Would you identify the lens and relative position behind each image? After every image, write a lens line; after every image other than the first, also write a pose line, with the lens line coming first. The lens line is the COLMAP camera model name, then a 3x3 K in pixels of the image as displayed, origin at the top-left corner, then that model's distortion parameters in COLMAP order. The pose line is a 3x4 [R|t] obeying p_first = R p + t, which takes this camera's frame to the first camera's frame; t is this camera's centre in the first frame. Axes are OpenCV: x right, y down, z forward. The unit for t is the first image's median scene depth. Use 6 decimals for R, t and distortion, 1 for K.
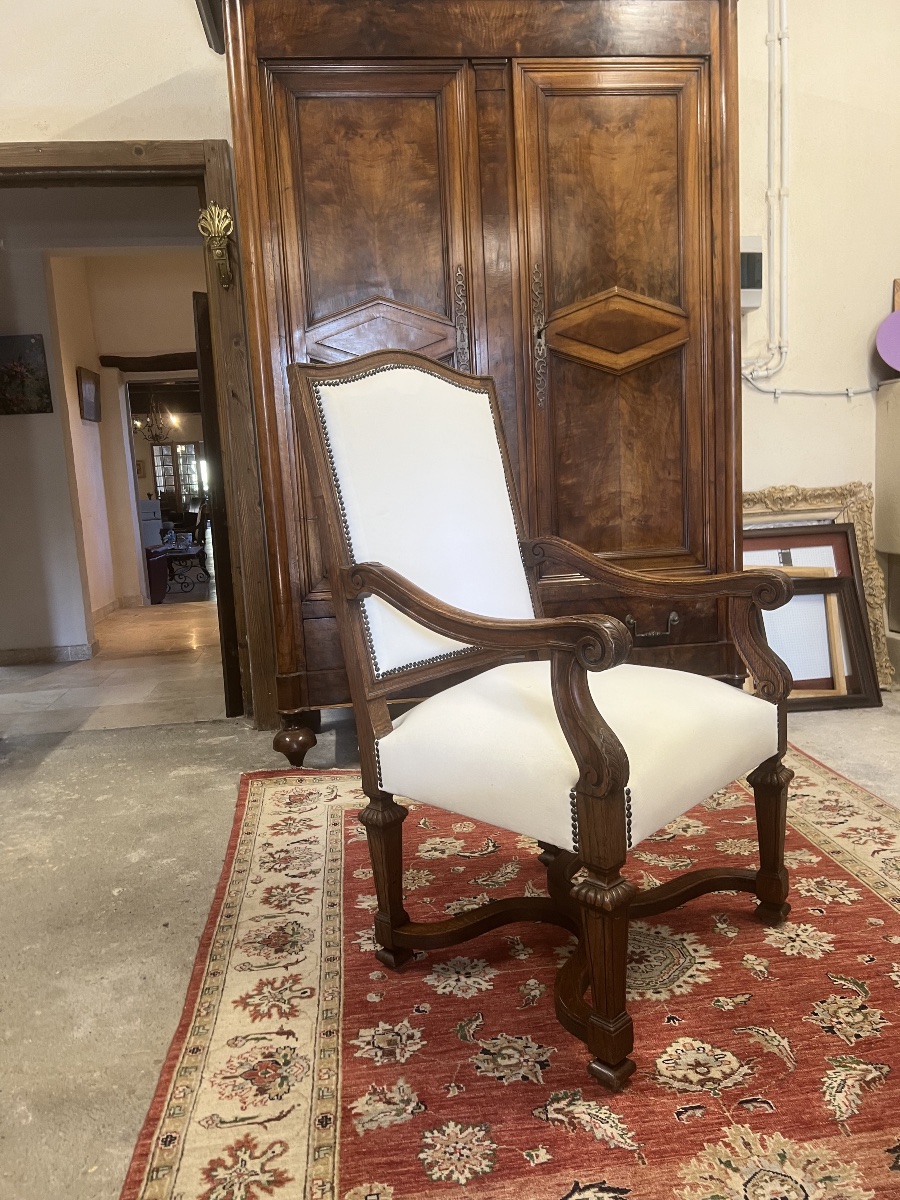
lens RADIAL K [[893.8, 0, 450.0], [0, 893.8, 600.0], [0, 0, 1]] dist [0.037190, -0.044350]
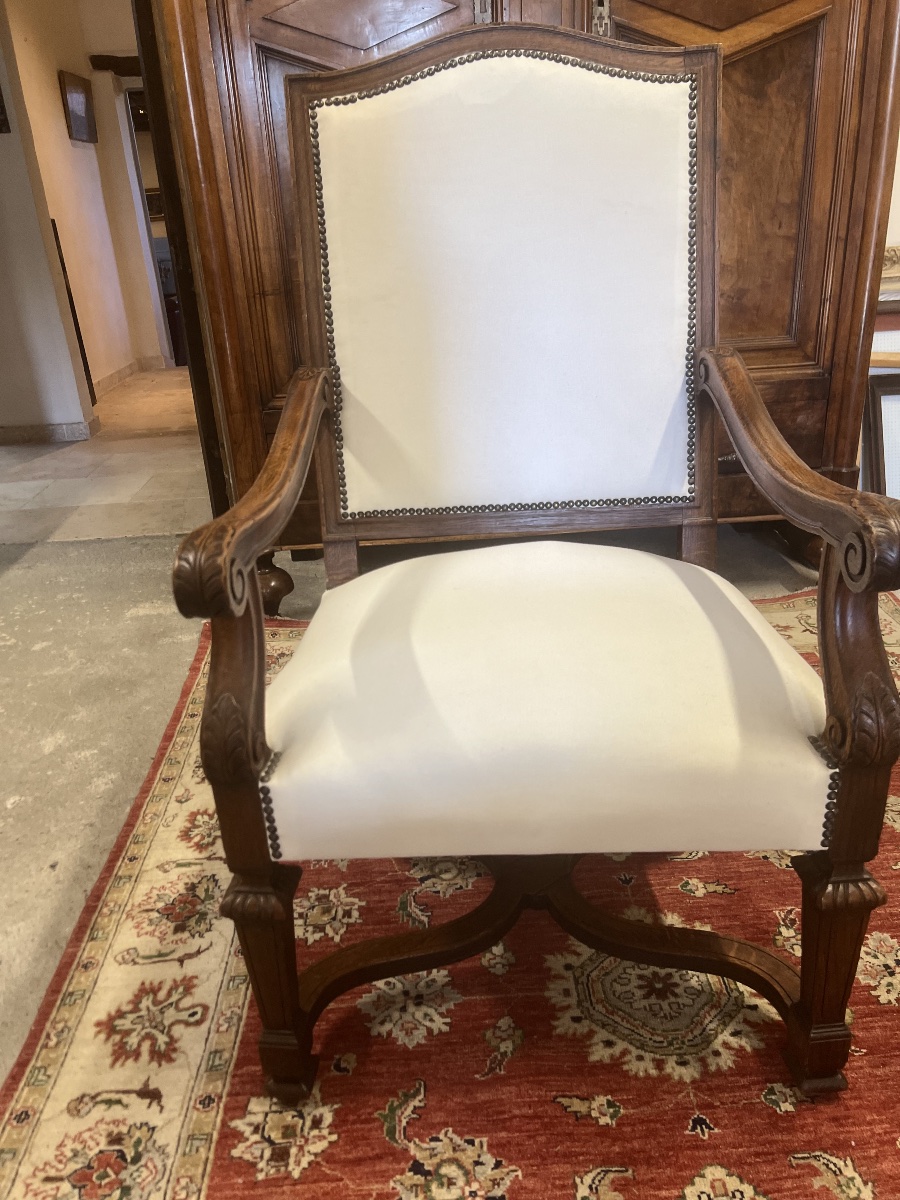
lens RADIAL K [[893.8, 0, 450.0], [0, 893.8, 600.0], [0, 0, 1]] dist [0.037190, -0.044350]
pose [[0.996667, 0.031785, -0.075134, 0.086311], [-0.010004, 0.961644, 0.274119, -0.085964], [0.080965, -0.272453, 0.958756, 0.388915]]
